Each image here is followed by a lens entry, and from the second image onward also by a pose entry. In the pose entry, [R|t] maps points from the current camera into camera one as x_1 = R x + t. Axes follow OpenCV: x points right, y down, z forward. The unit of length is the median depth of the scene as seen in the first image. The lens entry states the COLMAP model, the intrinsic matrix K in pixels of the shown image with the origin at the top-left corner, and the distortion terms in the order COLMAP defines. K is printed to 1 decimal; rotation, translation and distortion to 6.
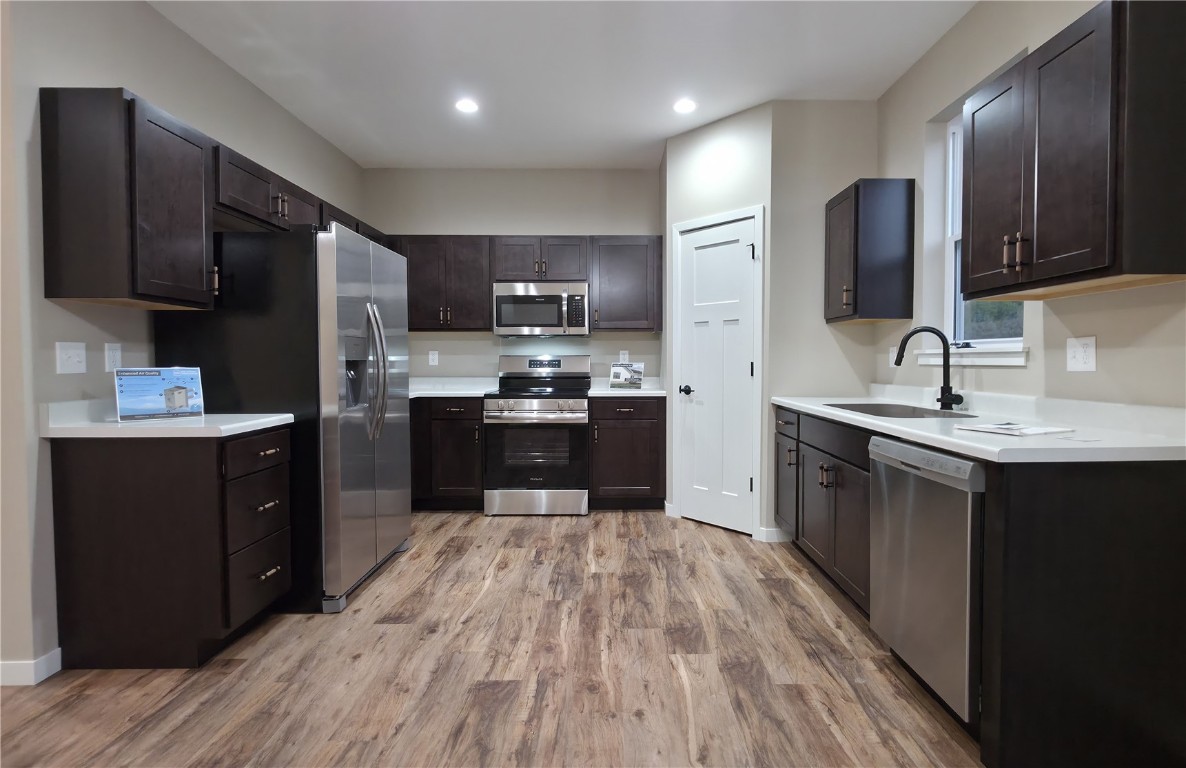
lens RADIAL K [[587.0, 0, 596.0], [0, 587.0, 376.9], [0, 0, 1]] dist [0.003591, 0.000862]
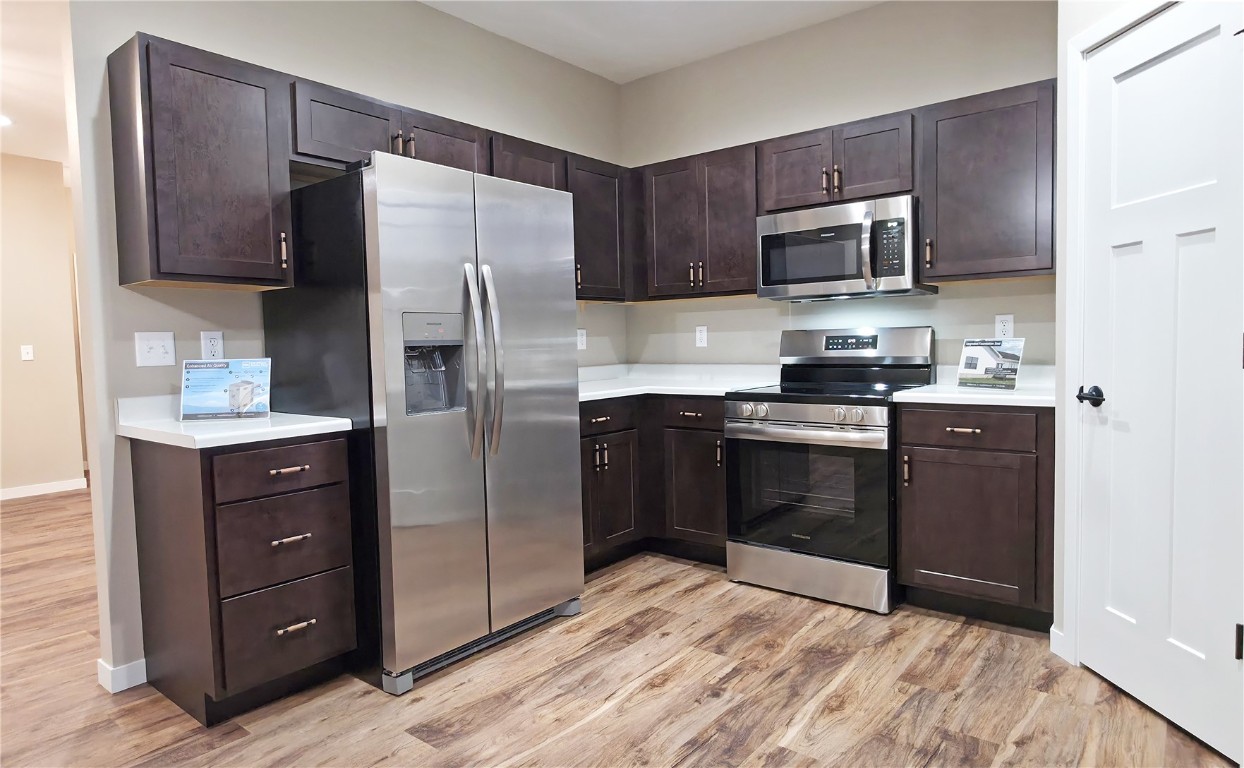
lens RADIAL K [[713.7, 0, 619.3], [0, 713.7, 381.3], [0, 0, 1]] dist [-0.000344, 0.001848]
pose [[0.781792, 0.018098, -0.623277, 0.252100], [0.003553, 0.999433, 0.033477, -0.011521], [0.623530, -0.028386, 0.781284, 0.393817]]
